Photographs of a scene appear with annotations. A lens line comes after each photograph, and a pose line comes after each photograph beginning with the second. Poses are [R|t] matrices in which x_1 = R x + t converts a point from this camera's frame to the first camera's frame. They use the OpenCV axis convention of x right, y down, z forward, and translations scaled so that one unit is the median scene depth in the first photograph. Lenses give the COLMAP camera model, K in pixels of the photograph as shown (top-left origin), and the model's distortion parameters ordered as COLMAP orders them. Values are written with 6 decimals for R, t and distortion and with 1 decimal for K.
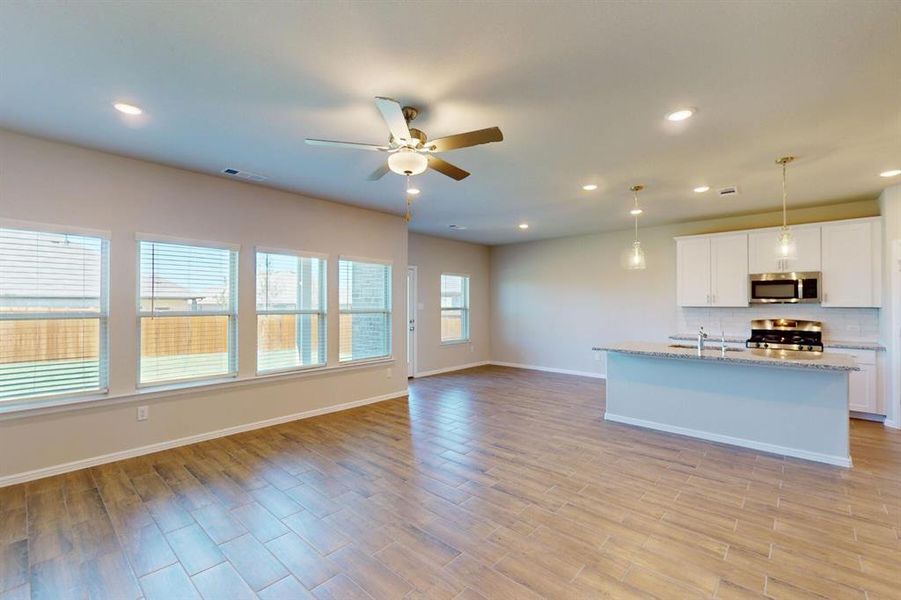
lens RADIAL K [[393.7, 0, 444.3], [0, 393.7, 297.4], [0, 0, 1]] dist [0.001969, 0.000172]
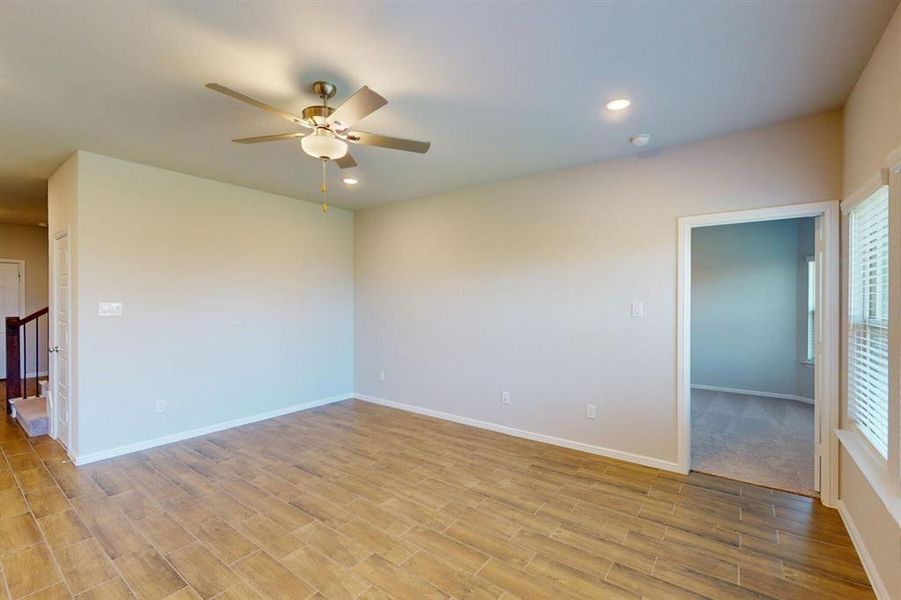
lens RADIAL K [[393.7, 0, 445.0], [0, 393.7, 298.0], [0, 0, 1]] dist [0.001969, 0.000172]
pose [[-0.995793, 0.000319, -0.091632, -0.162767], [0.001617, 0.999899, -0.014094, 0.009586], [0.091618, -0.014183, -0.995693, 1.107578]]
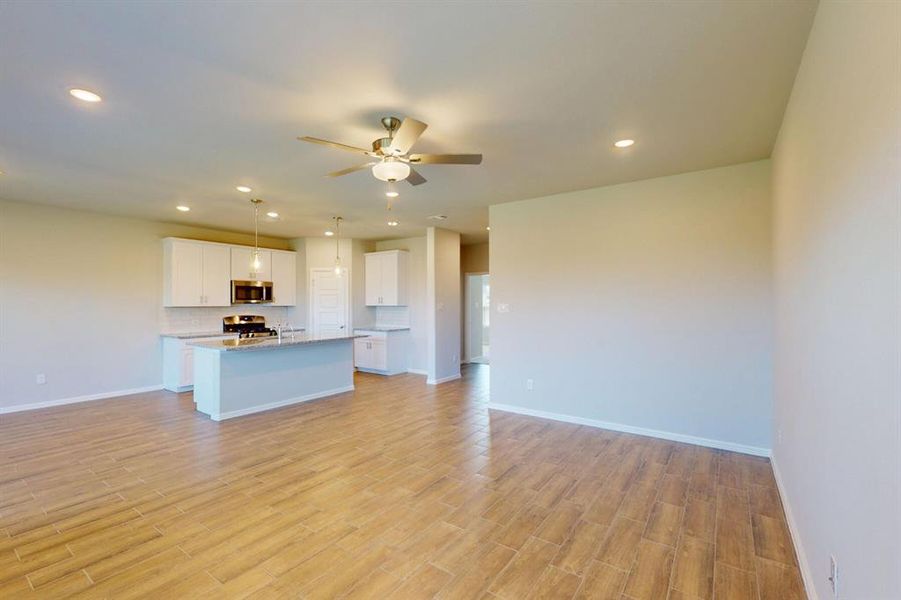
lens RADIAL K [[393.7, 0, 454.3], [0, 393.7, 298.8], [0, 0, 1]] dist [0.001969, 0.000172]
pose [[-0.133864, 0.009476, 0.990954, -0.668053], [-0.009467, 0.999896, -0.010840, 0.008535], [-0.990954, -0.010833, -0.133761, 0.563174]]
